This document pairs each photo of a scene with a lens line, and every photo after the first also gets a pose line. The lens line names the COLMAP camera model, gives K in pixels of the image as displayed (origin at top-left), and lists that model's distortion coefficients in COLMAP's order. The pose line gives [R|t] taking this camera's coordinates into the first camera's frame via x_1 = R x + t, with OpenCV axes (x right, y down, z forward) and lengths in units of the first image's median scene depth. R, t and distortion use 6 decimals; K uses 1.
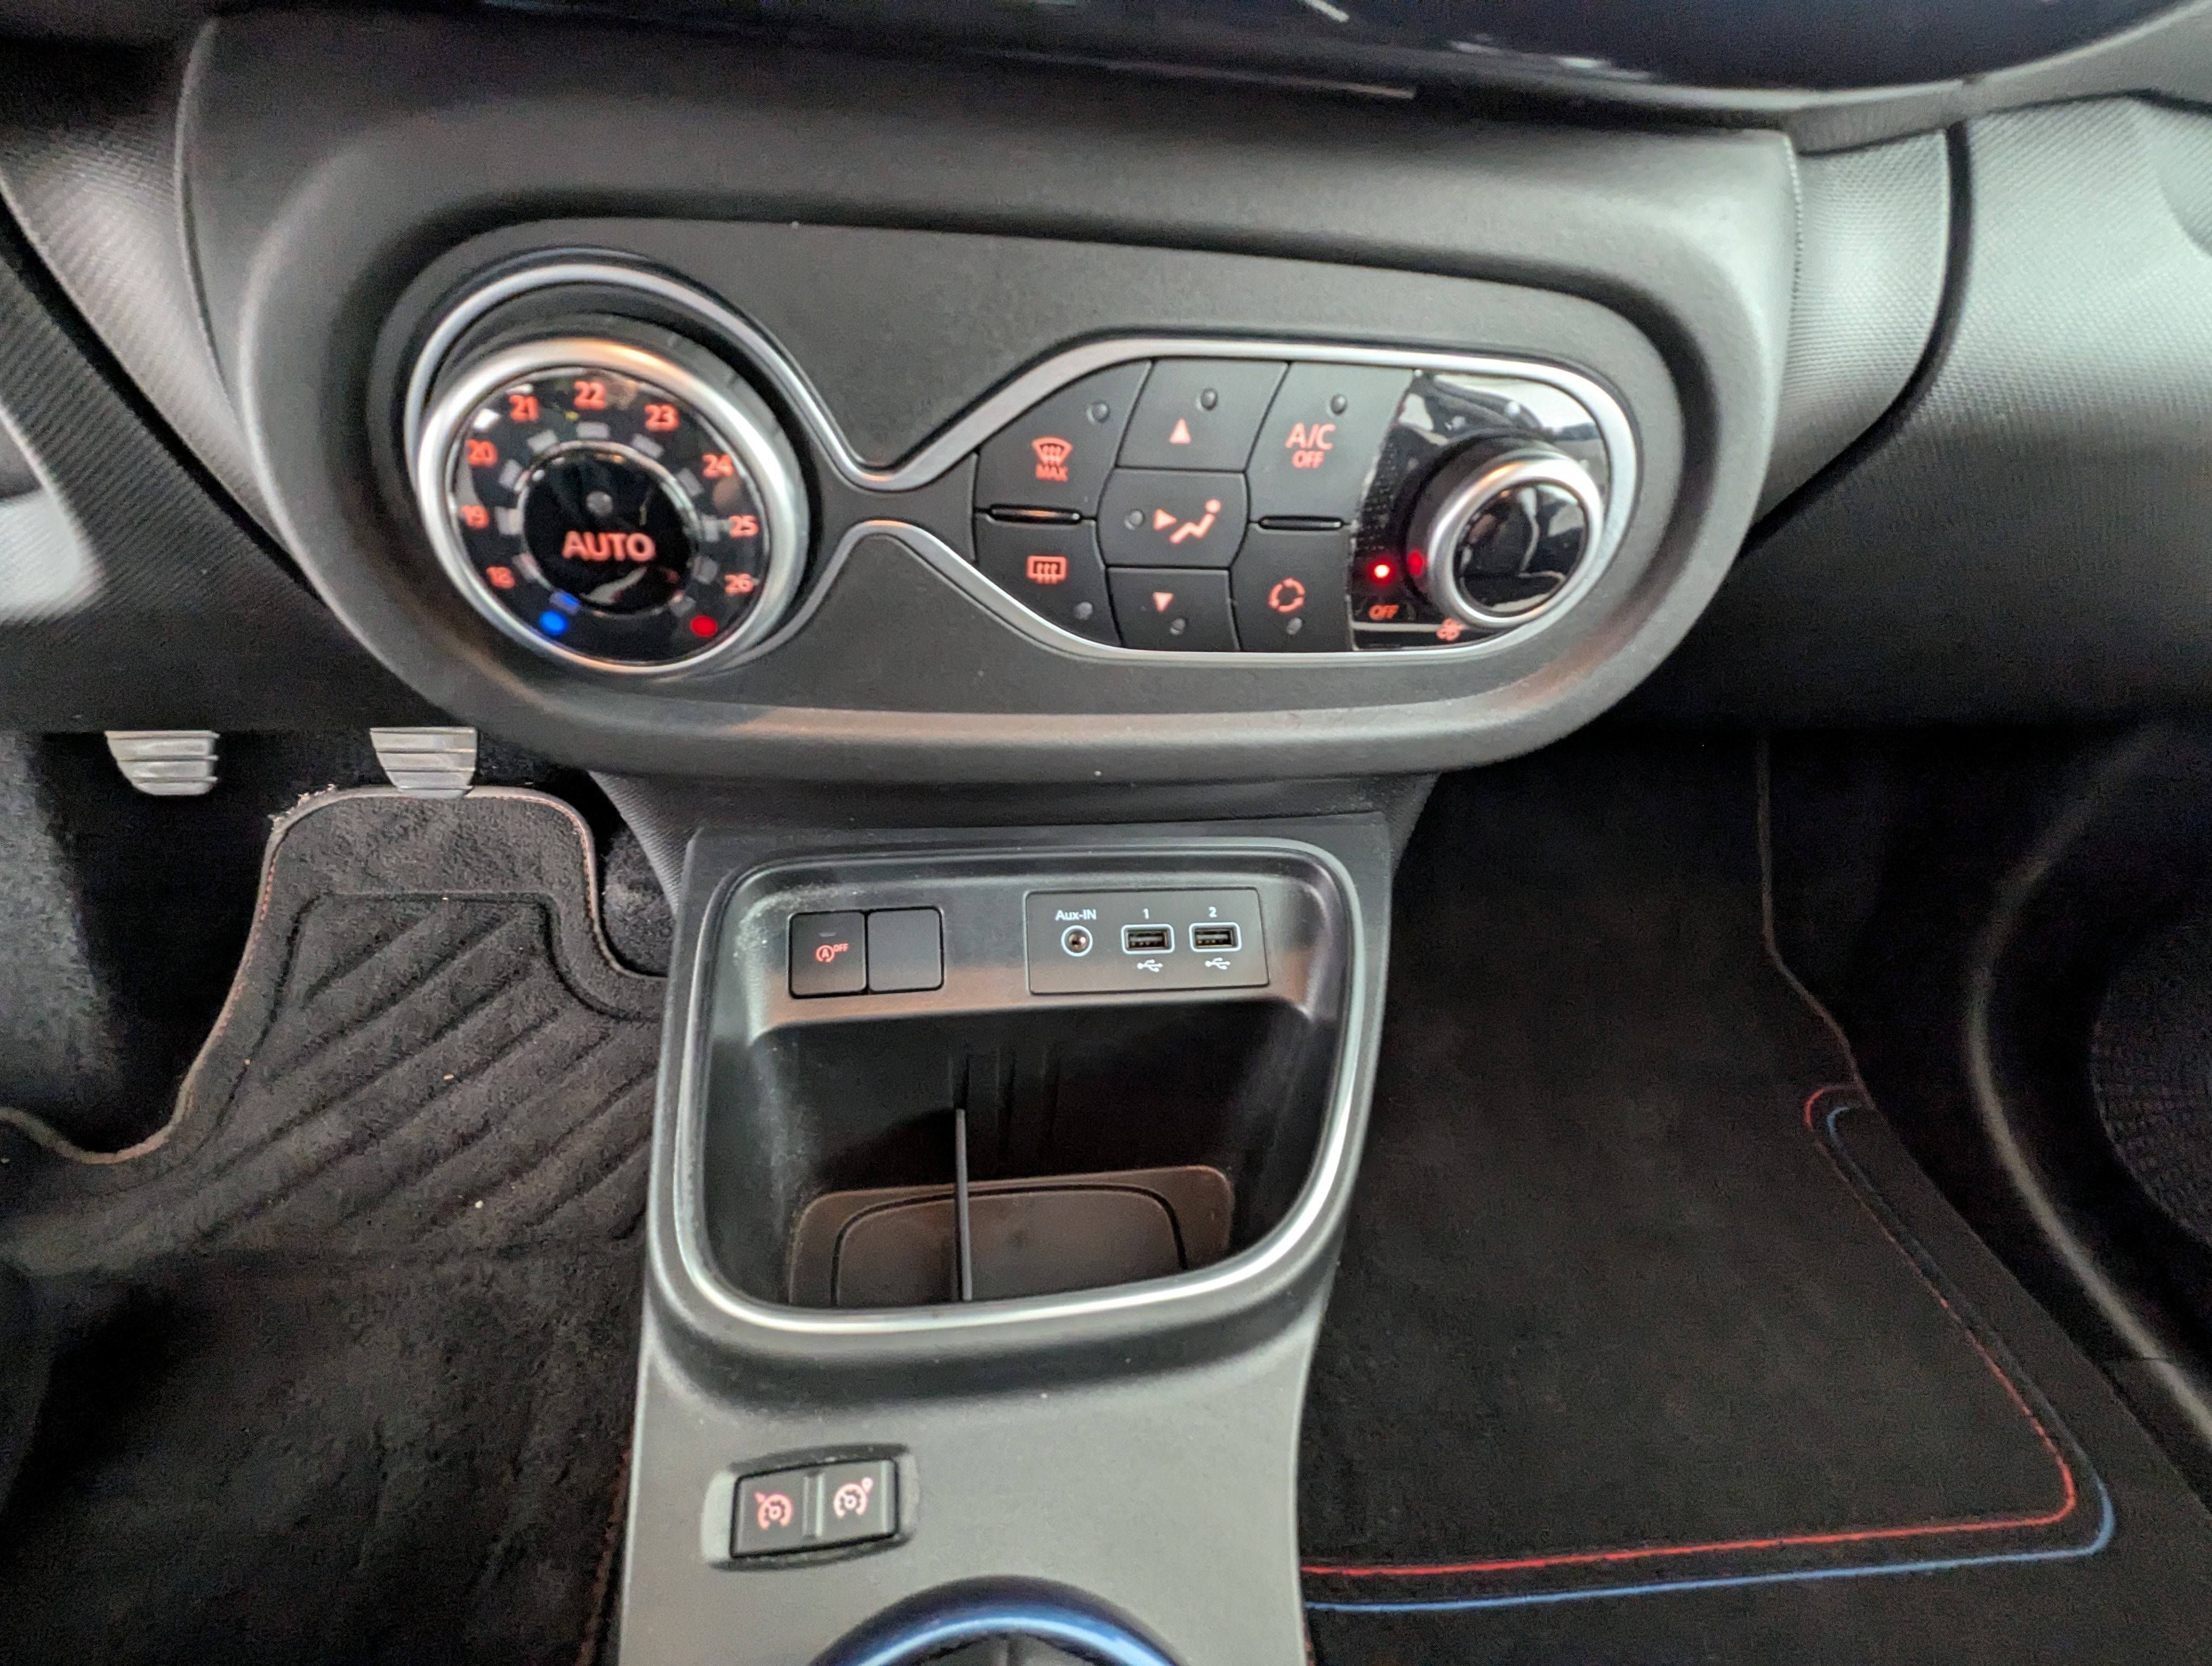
lens RADIAL K [[1069.6, 0, 1098.0], [0, 1069.6, 828.2], [0, 0, 1]] dist [0.006471, 0.000749]
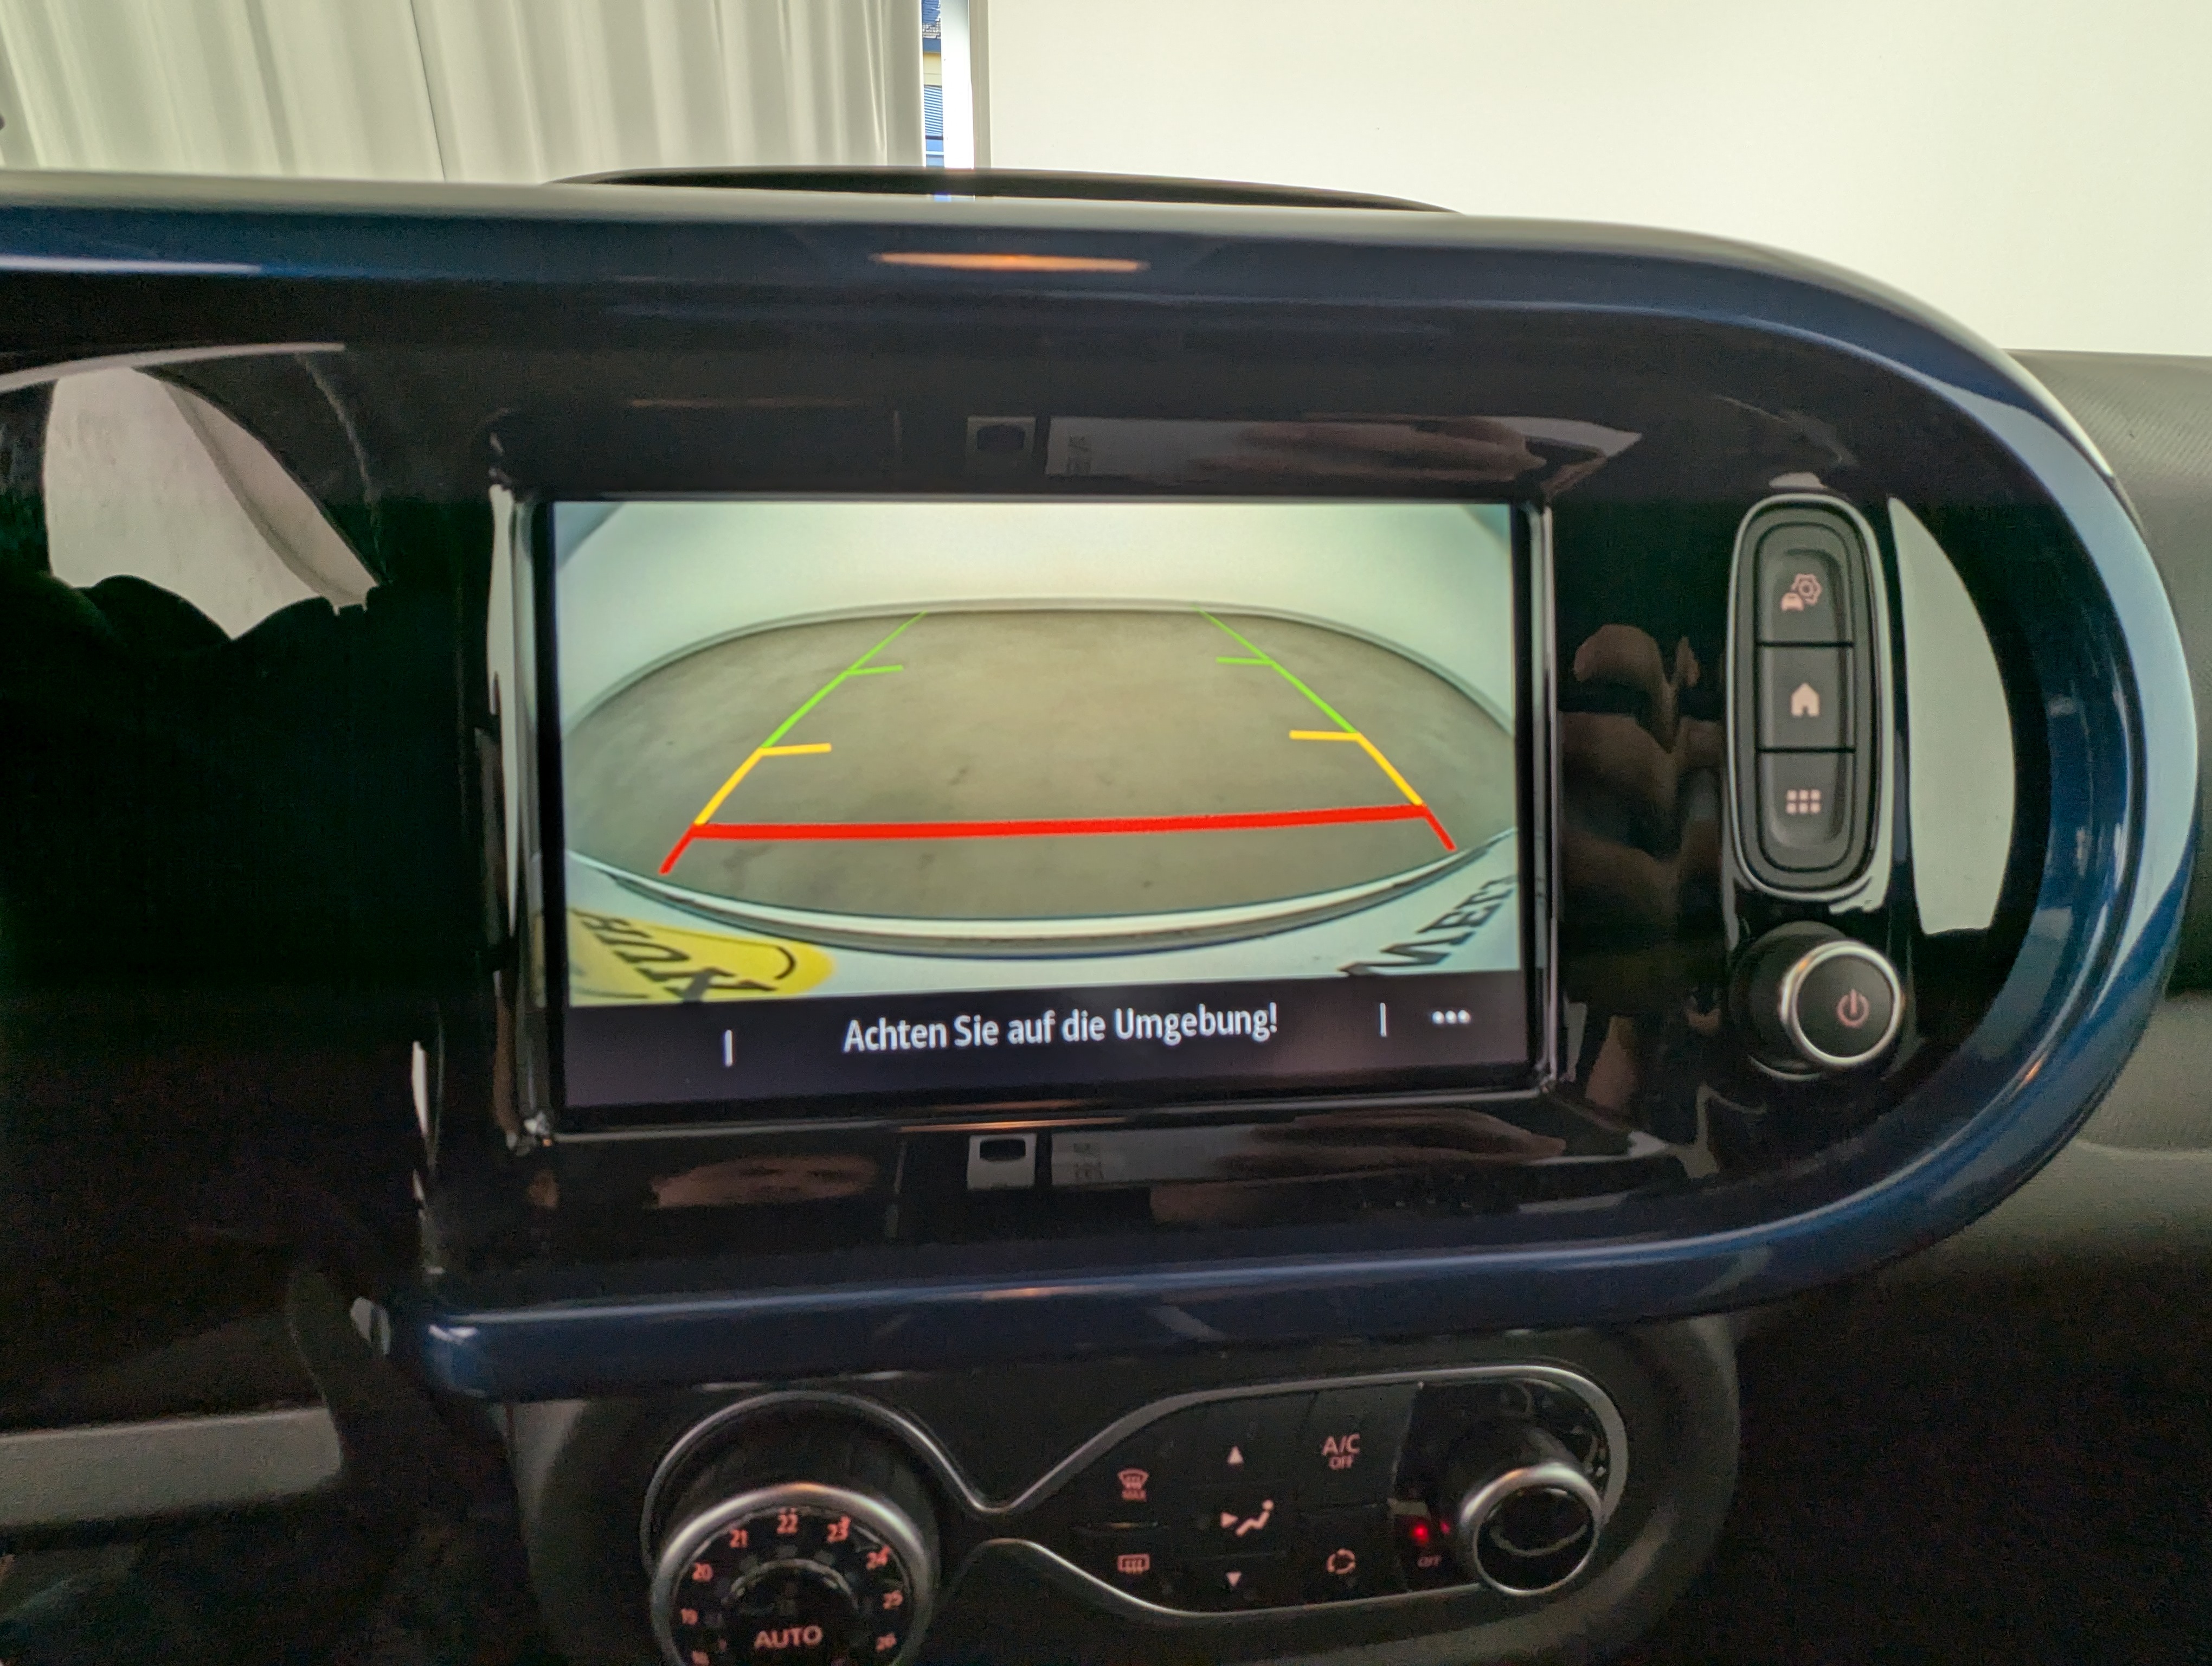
lens RADIAL K [[1069.6, 0, 1092.3], [0, 1069.6, 833.4], [0, 0, 1]] dist [0.006471, 0.000749]
pose [[0.995044, -0.074156, -0.066243, 0.024057], [0.041811, 0.916473, -0.397907, -0.271155], [0.090217, 0.393165, 0.915031, -0.221989]]
